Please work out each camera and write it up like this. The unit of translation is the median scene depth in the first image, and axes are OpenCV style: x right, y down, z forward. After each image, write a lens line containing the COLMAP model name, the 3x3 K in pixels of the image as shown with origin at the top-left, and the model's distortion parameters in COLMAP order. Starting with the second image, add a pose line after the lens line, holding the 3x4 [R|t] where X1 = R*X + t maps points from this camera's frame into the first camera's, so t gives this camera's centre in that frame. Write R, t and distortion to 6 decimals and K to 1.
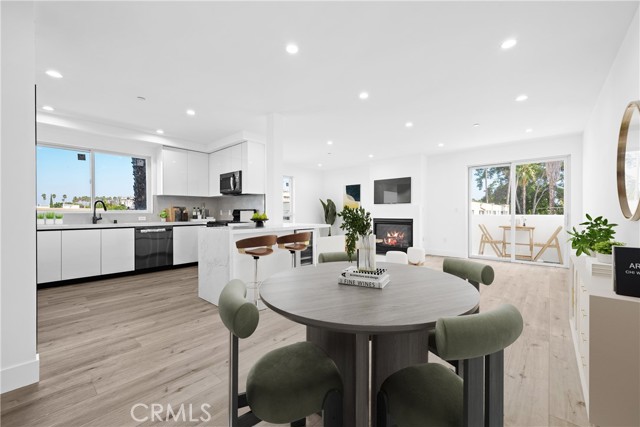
lens RADIAL K [[255.2, 0, 320.6], [0, 255.2, 213.3], [0, 0, 1]] dist [0.003762, 0.000056]
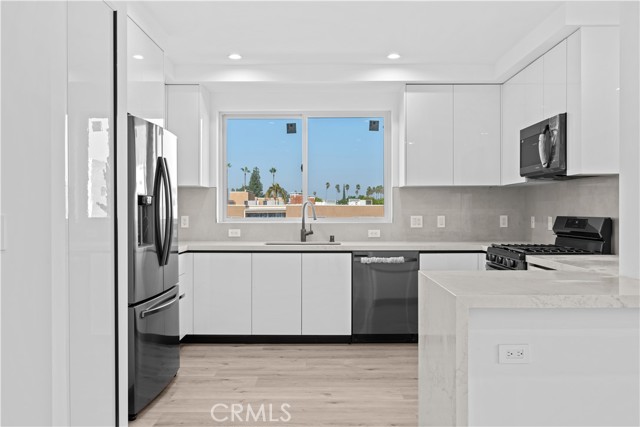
lens RADIAL K [[524.2, 0, 321.6], [0, 524.2, 213.6], [0, 0, 1]] dist [0.008330, 0.000258]
pose [[0.657292, 0.002379, -0.753632, 0.029820], [0.000480, 0.999993, 0.003575, -0.024947], [0.753636, -0.002711, 0.657286, 0.237669]]
